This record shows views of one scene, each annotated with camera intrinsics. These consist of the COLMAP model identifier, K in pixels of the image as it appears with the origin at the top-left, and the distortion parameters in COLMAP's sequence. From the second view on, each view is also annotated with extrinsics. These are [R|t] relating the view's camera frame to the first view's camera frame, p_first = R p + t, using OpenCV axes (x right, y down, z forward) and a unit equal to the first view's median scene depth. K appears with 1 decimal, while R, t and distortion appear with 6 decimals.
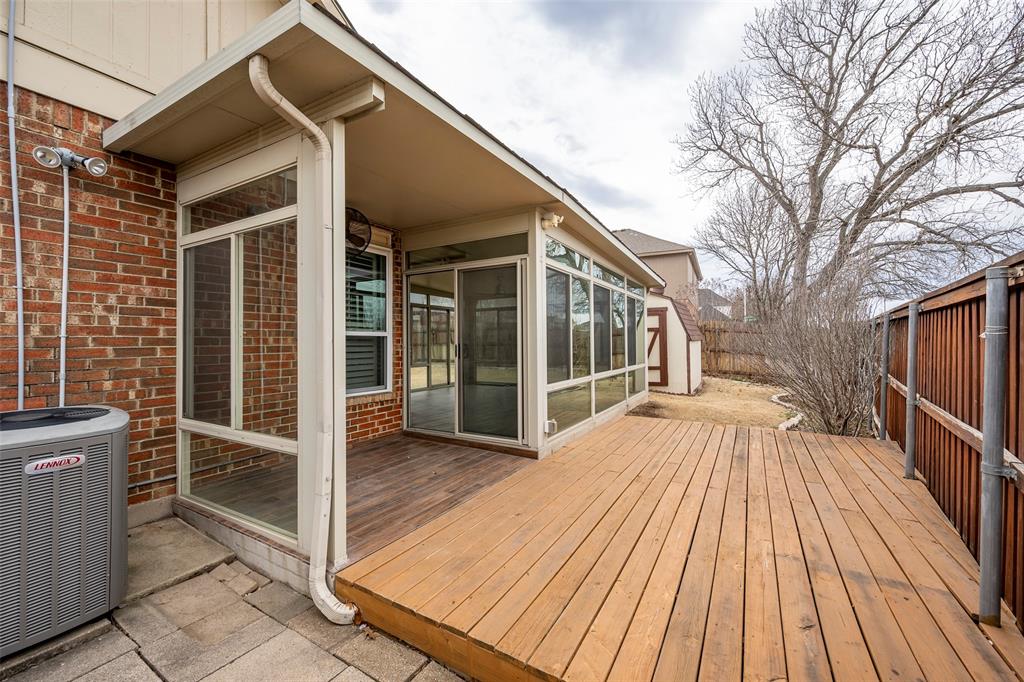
lens RADIAL K [[413.4, 0, 512.0], [0, 413.4, 341.0], [0, 0, 1]] dist [0.000150, -0.000009]
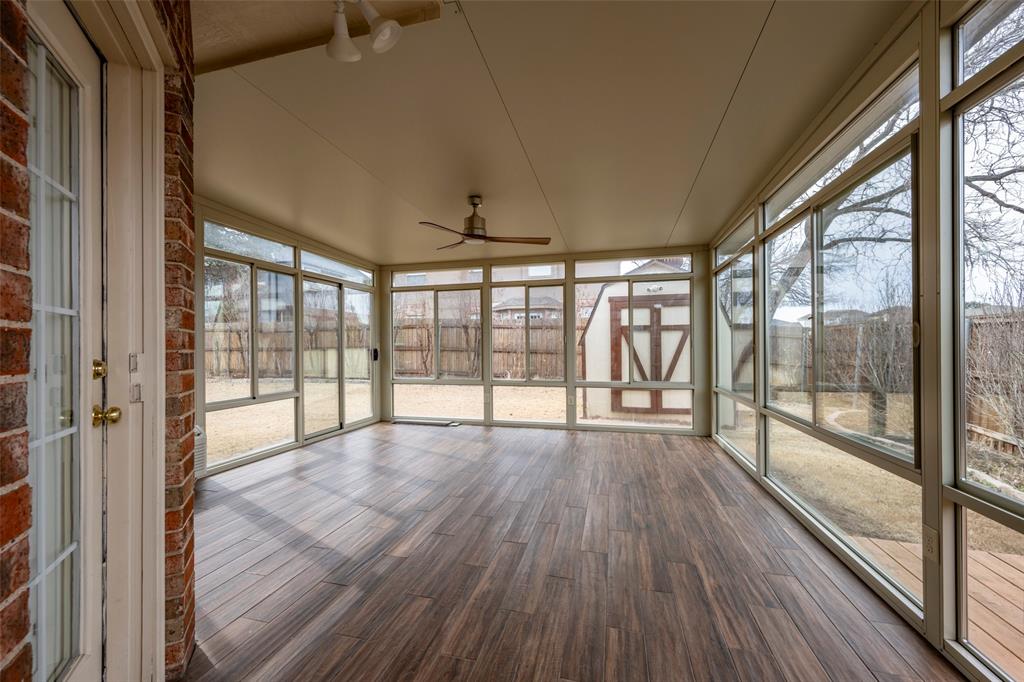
lens RADIAL K [[394.0, 0, 512.0], [0, 394.0, 341.0], [0, 0, 1]] dist [0.000862, 0.000057]
pose [[0.963775, 0.004002, 0.266686, -0.073451], [-0.002720, 0.999983, -0.005177, -0.001654], [-0.266702, 0.004264, 0.963770, 0.435844]]
